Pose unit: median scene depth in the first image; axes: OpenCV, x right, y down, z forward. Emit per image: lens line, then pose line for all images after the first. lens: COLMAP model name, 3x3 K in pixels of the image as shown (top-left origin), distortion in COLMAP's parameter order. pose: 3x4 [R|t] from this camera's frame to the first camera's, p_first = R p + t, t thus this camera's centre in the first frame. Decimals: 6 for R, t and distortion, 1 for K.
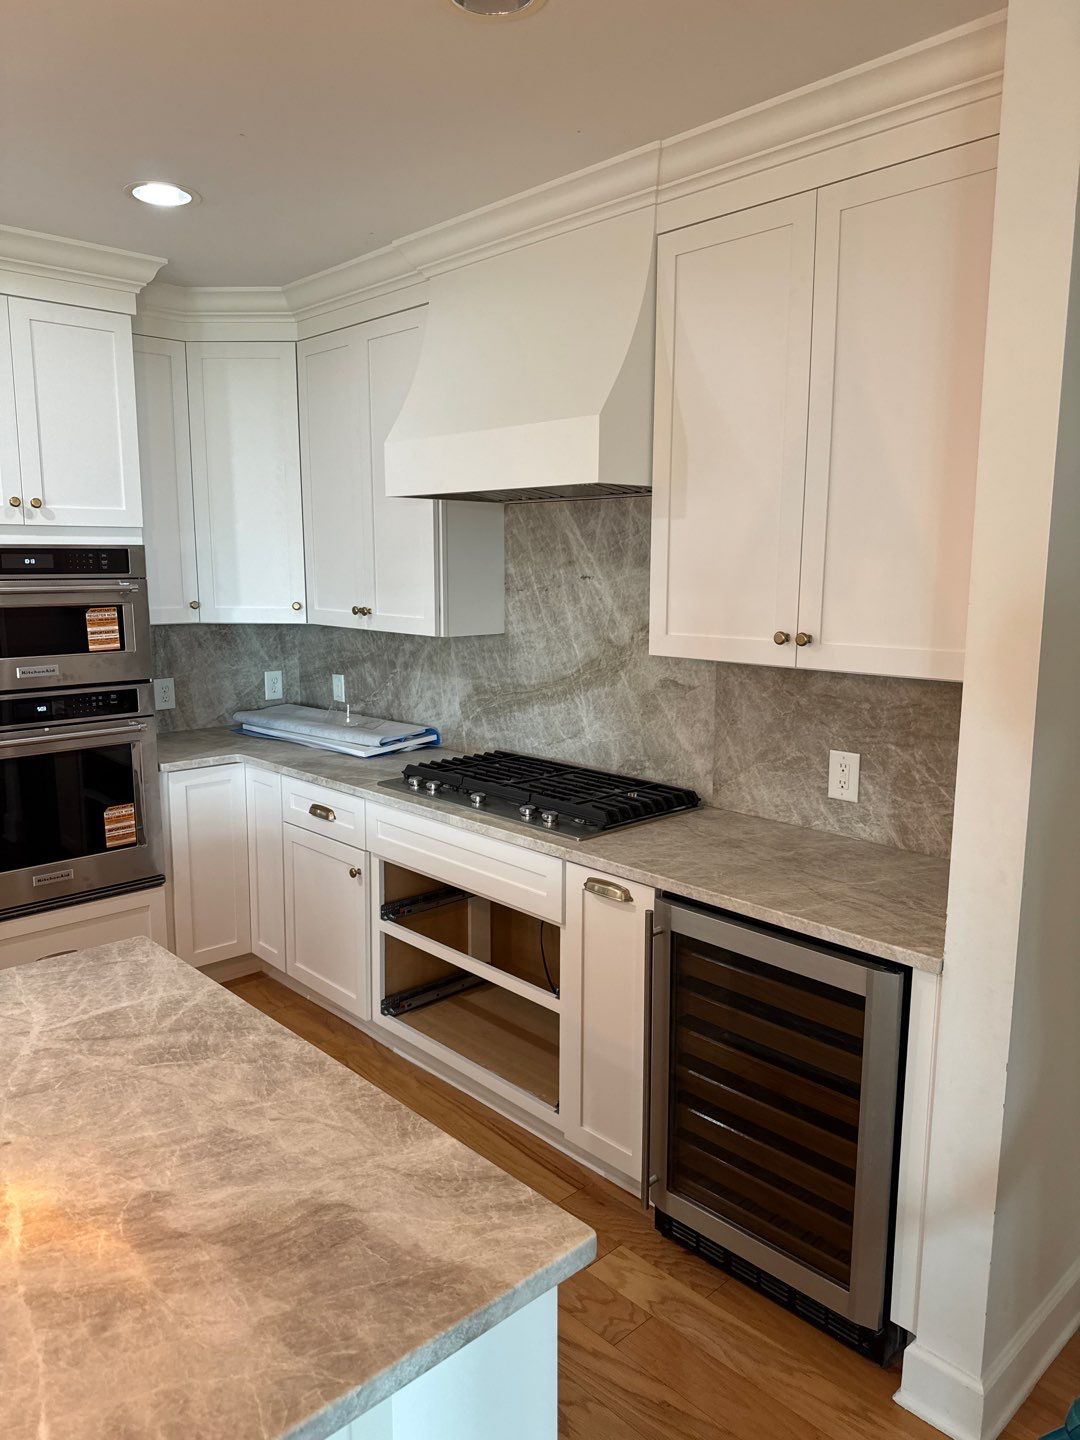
lens RADIAL K [[1007.2, 0, 532.8], [0, 1007.2, 717.4], [0, 0, 1]] dist [0.151958, -0.254461]
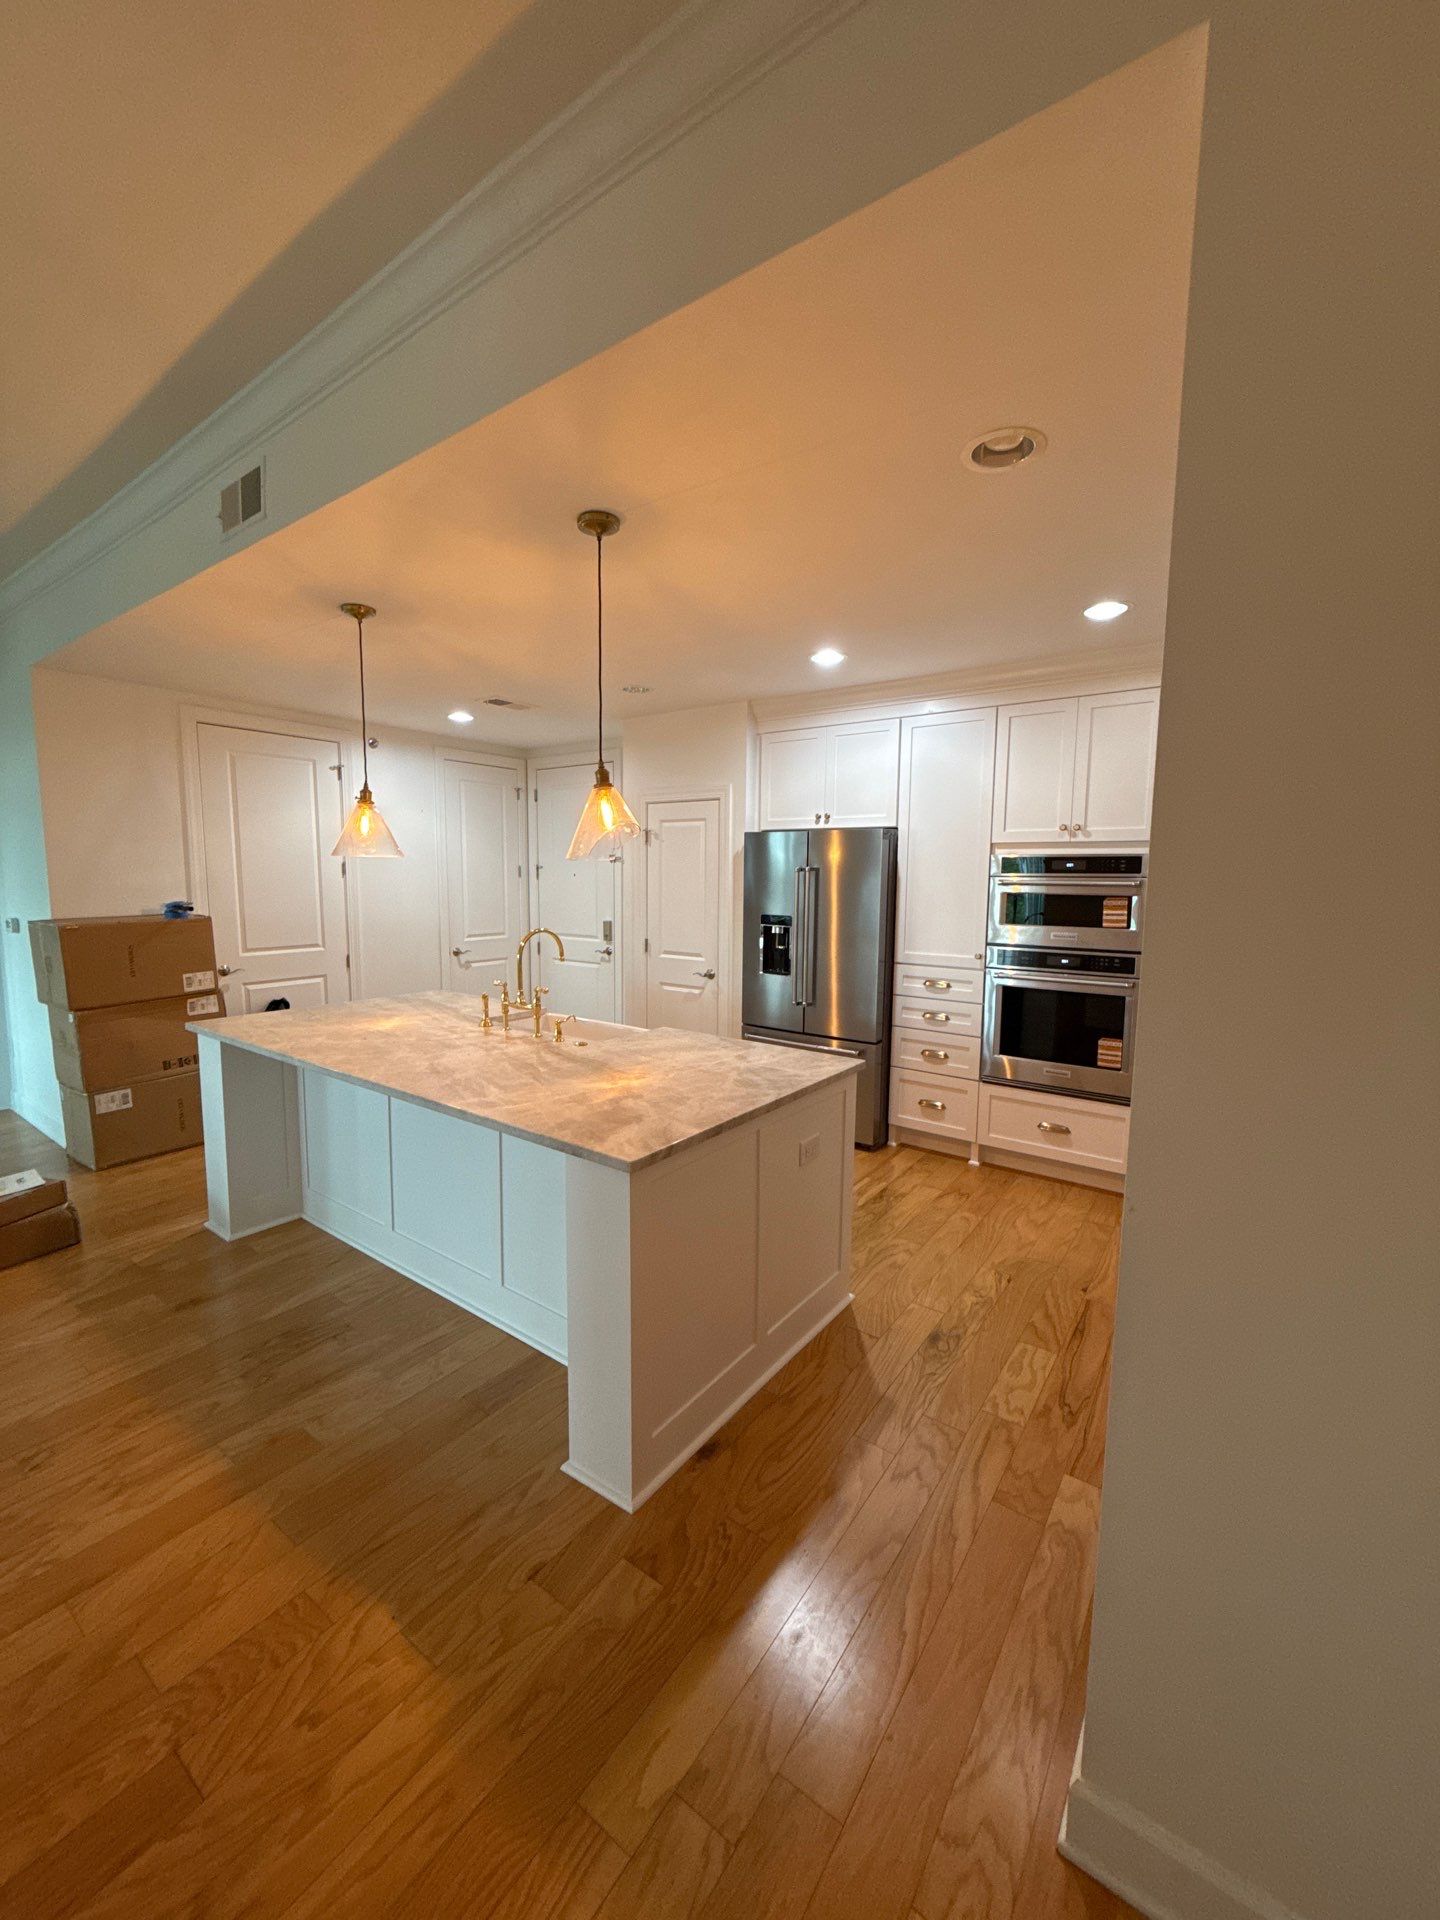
lens RADIAL K [[764.0, 0, 718.6], [0, 764.0, 957.6], [0, 0, 1]] dist [-0.002482, 0.002684]
pose [[0.187138, 0.106747, -0.976516, 0.532758], [-0.160317, 0.984069, 0.076850, -0.018570], [0.969163, 0.142171, 0.201270, 0.271868]]
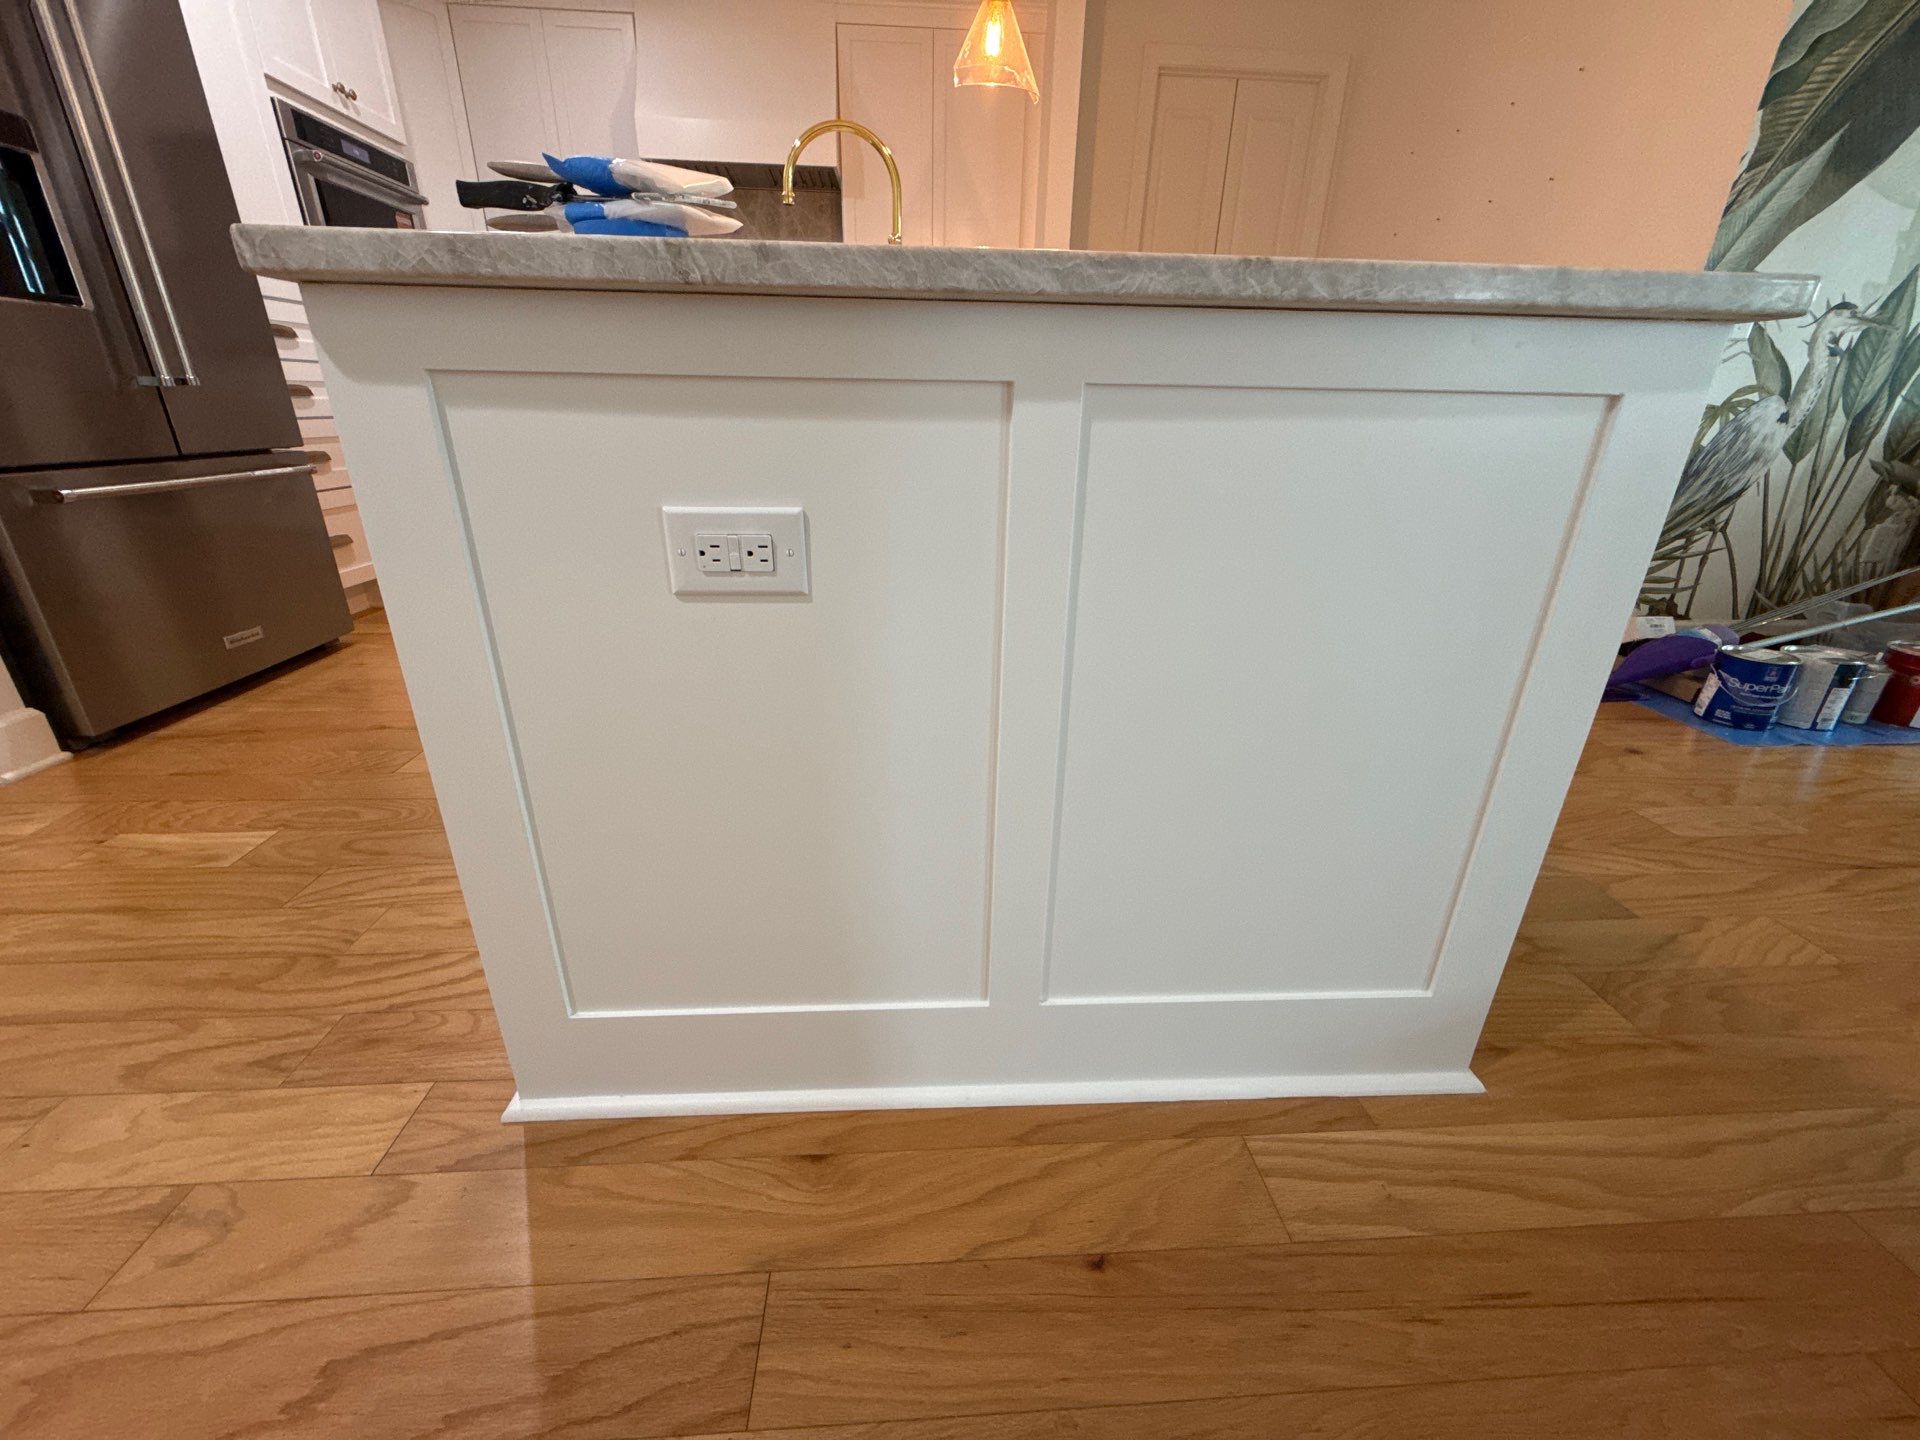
lens RADIAL K [[764.0, 0, 954.8], [0, 764.0, 718.9], [0, 0, 1]] dist [-0.002482, 0.002684]
pose [[0.636279, -0.284912, 0.716920, -0.847438], [0.099698, 0.951879, 0.289803, 0.275153], [-0.764990, -0.112920, 0.634066, -0.151416]]
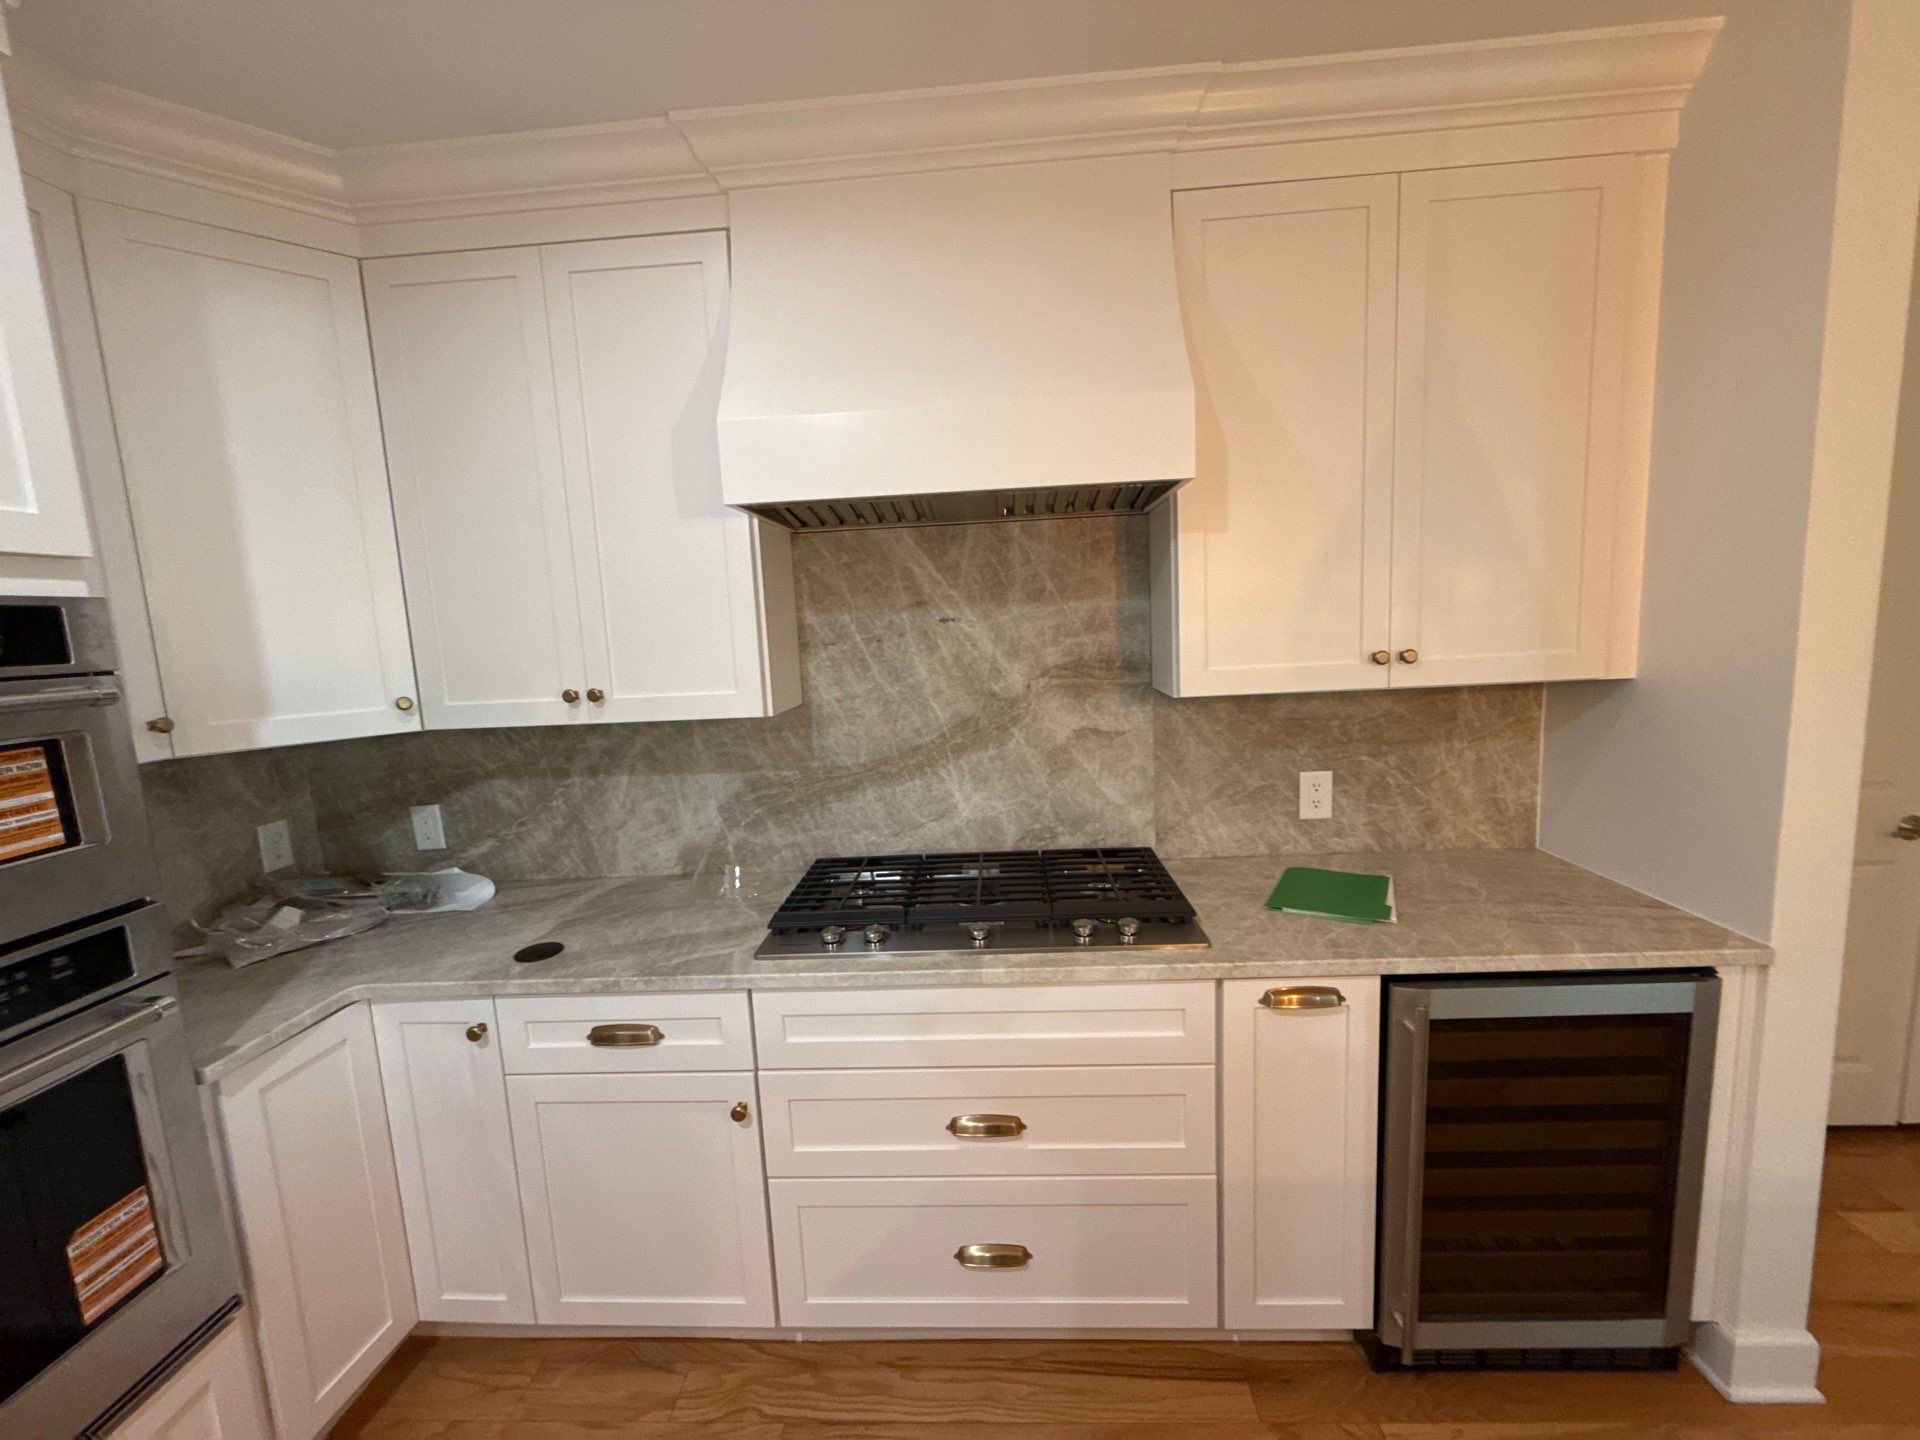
lens RADIAL K [[764.0, 0, 954.8], [0, 764.0, 718.9], [0, 0, 1]] dist [-0.002482, 0.002684]
pose [[0.718199, -0.125387, 0.684448, -0.364301], [0.157401, 0.987410, 0.015725, -0.067688], [-0.677802, 0.096439, 0.728892, 0.545007]]
